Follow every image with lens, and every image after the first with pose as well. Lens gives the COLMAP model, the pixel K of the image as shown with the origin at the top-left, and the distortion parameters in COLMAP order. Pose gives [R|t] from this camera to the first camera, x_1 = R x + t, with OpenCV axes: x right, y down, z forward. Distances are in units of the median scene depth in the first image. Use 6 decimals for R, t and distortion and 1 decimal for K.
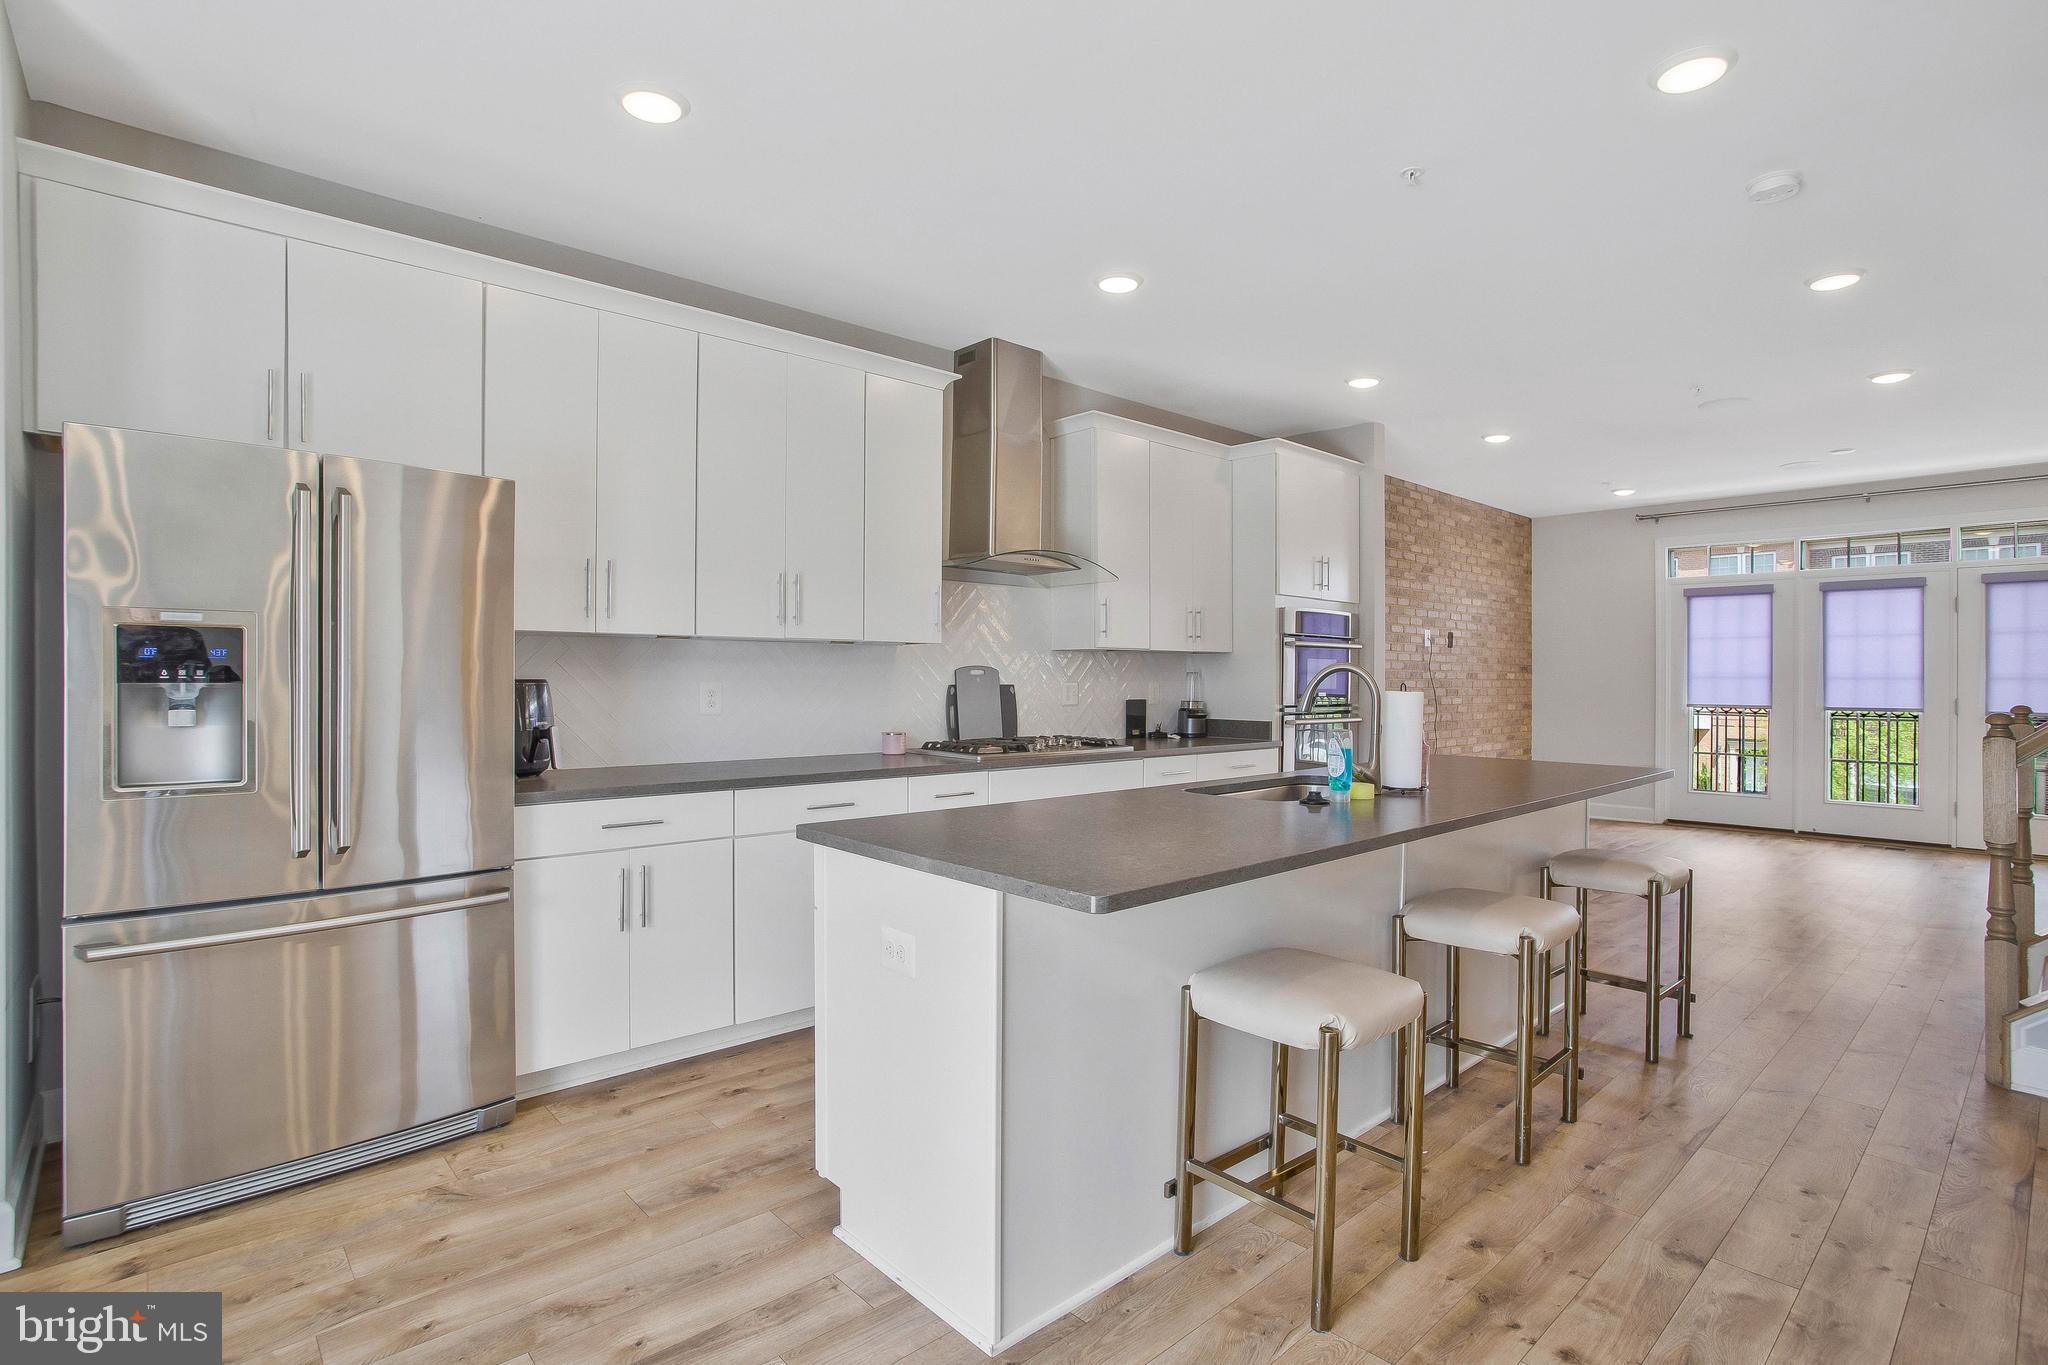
lens RADIAL K [[974.1, 0, 1024.0], [0, 974.1, 682.5], [0, 0, 1]] dist [-0.001667, -0.000079]
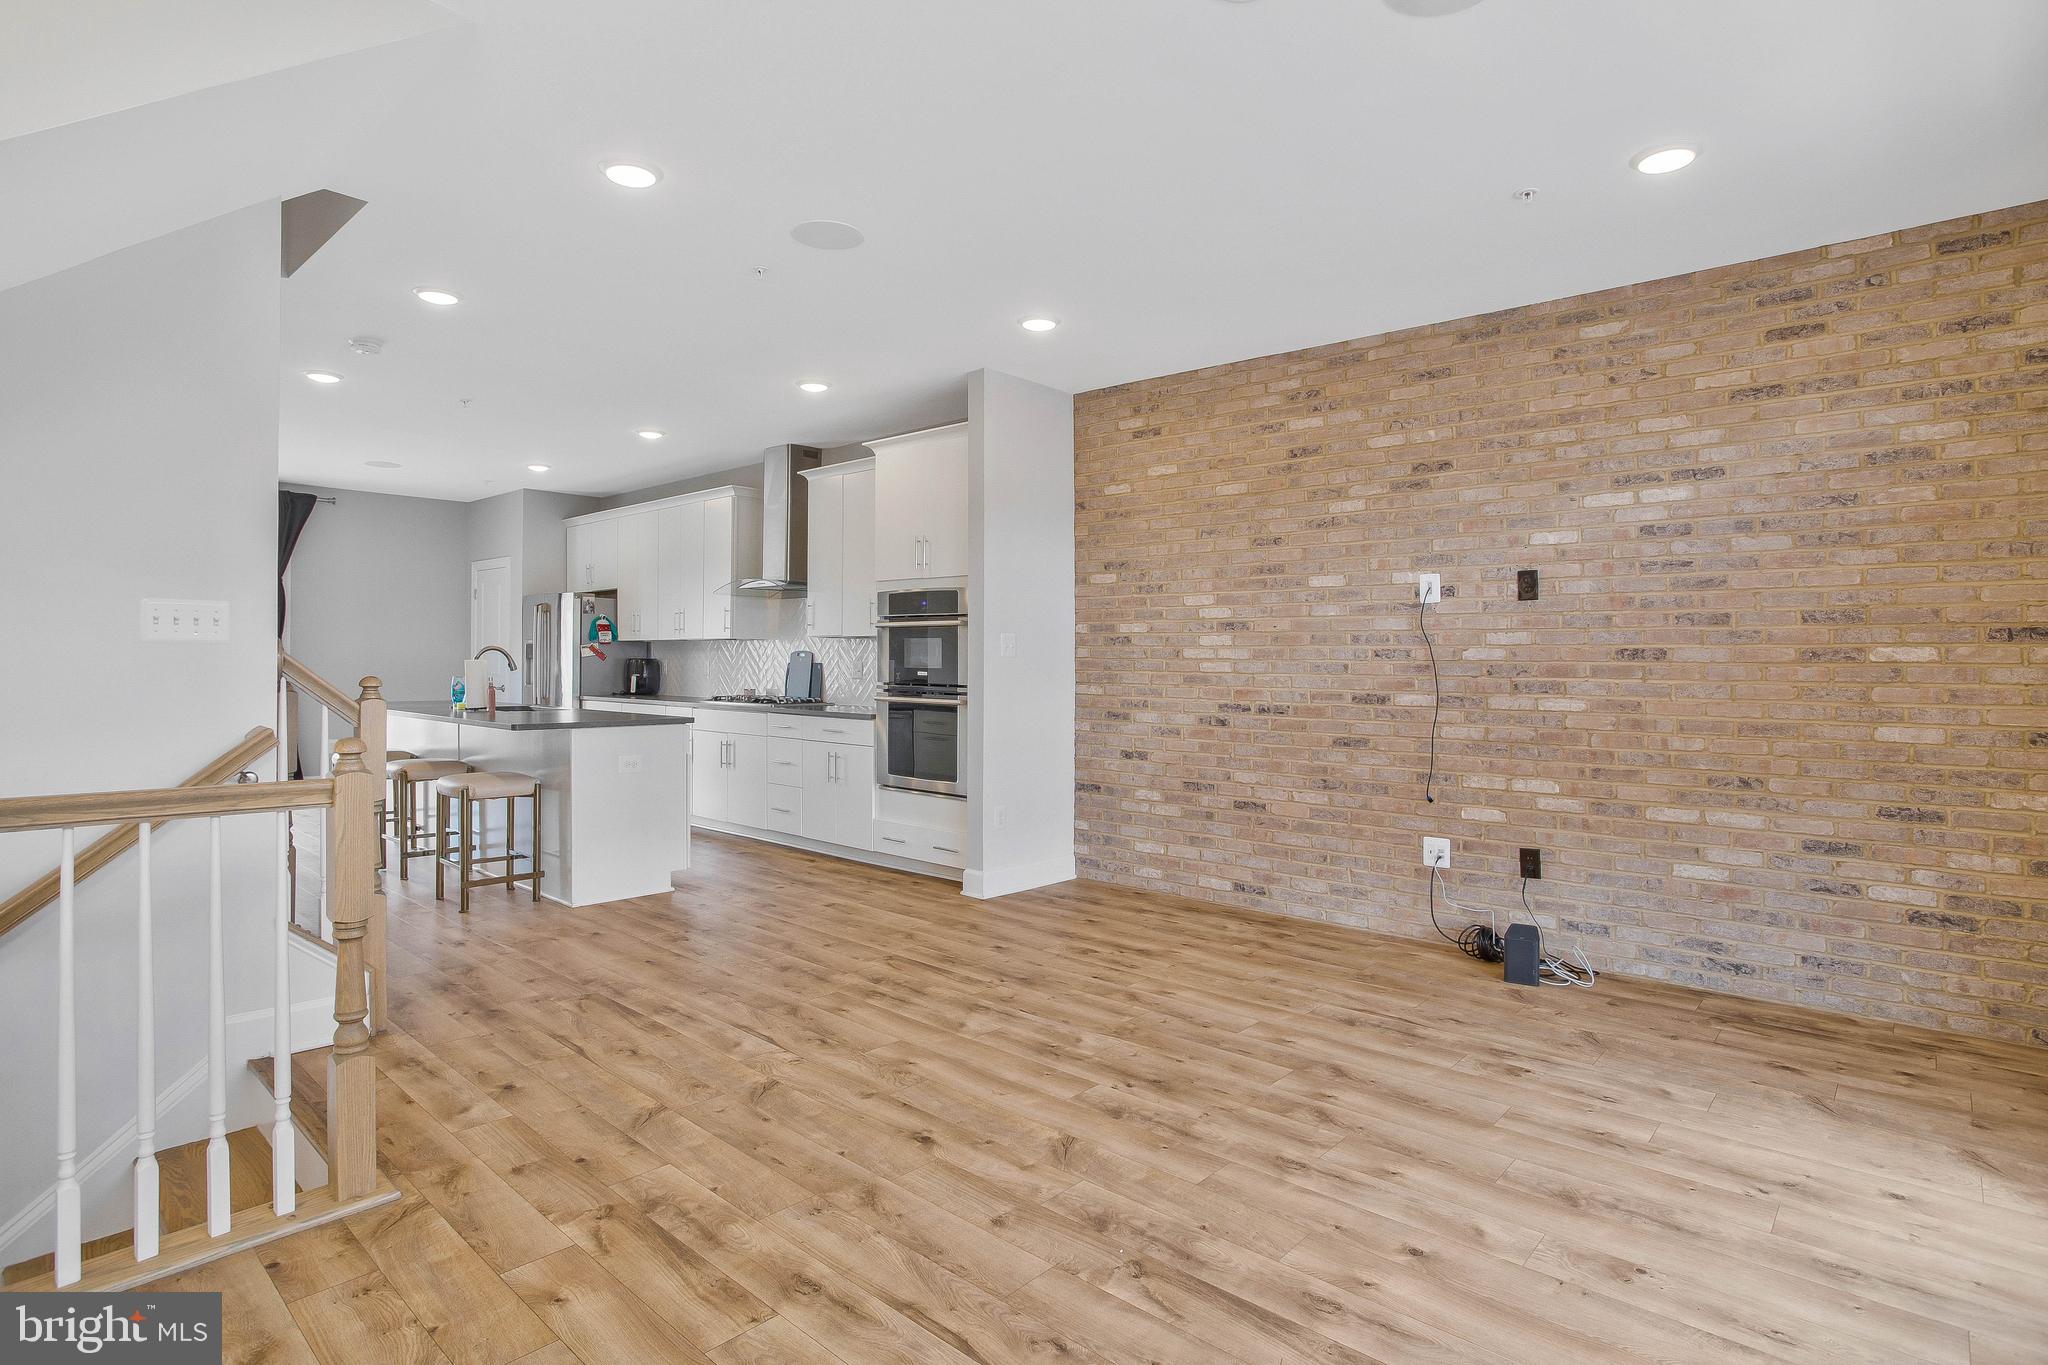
lens RADIAL K [[1043.4, 0, 1084.2], [0, 1043.4, 663.8], [0, 0, 1]] dist [-0.088456, 0.058289]
pose [[0.141441, -0.002406, -0.989944, 1.639260], [-0.011583, 0.999925, -0.004085, 0.004370], [0.989879, 0.012044, 0.141403, 1.207215]]
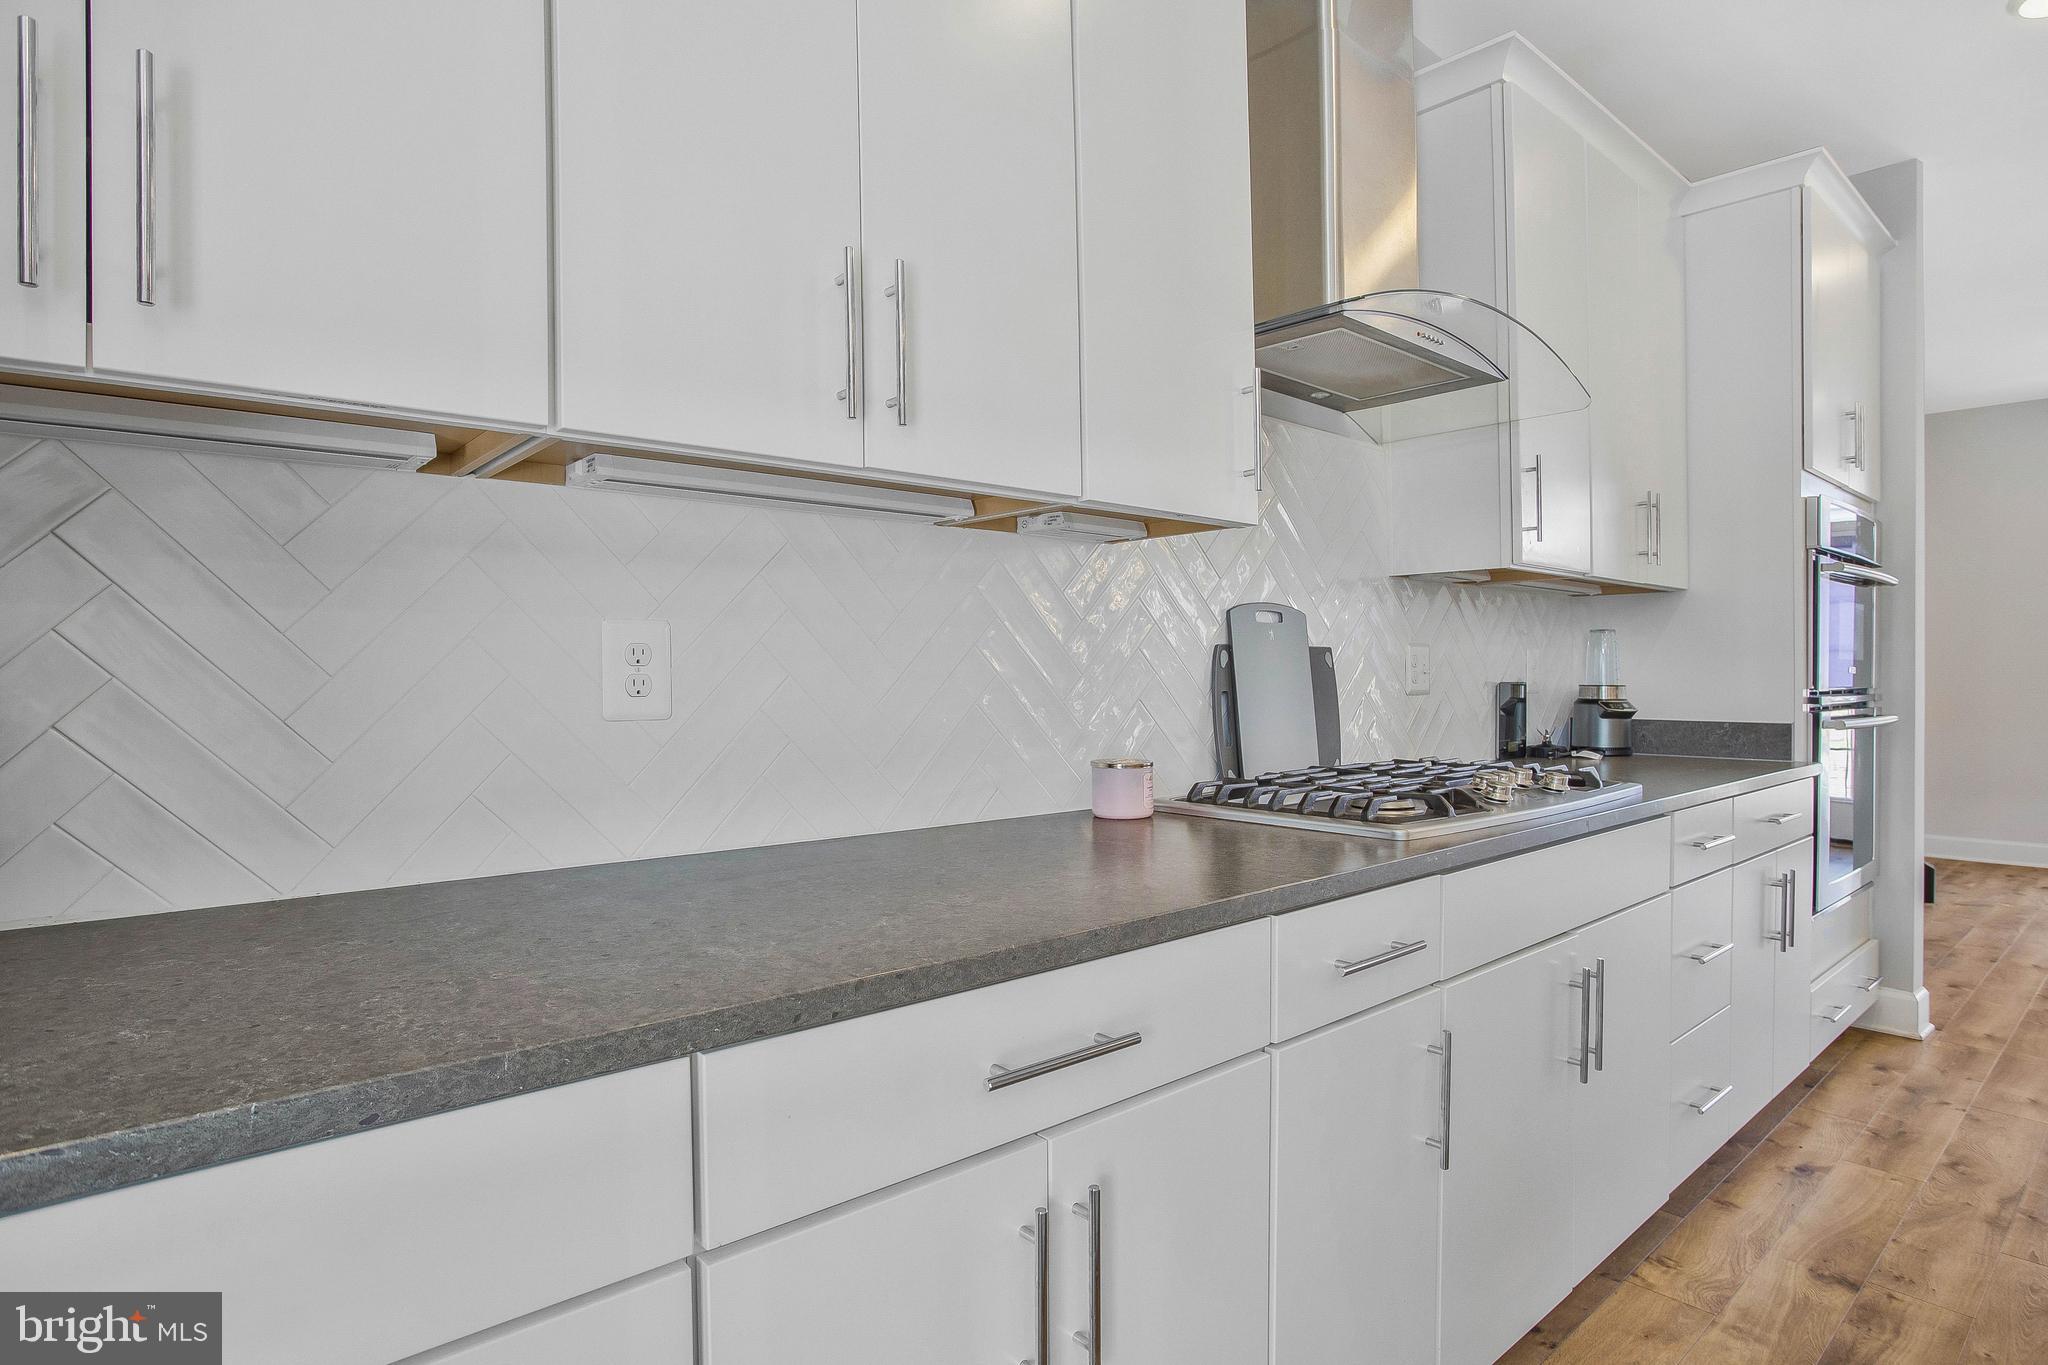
lens RADIAL K [[1098.4, 0, 1065.8], [0, 1098.4, 684.1], [0, 0, 1]] dist [0.002900, 0.001342]
pose [[0.999911, -0.009167, 0.009648, -0.143229], [0.009150, 0.999957, 0.001805, 0.017610], [-0.009664, -0.001717, 0.999952, 0.504005]]
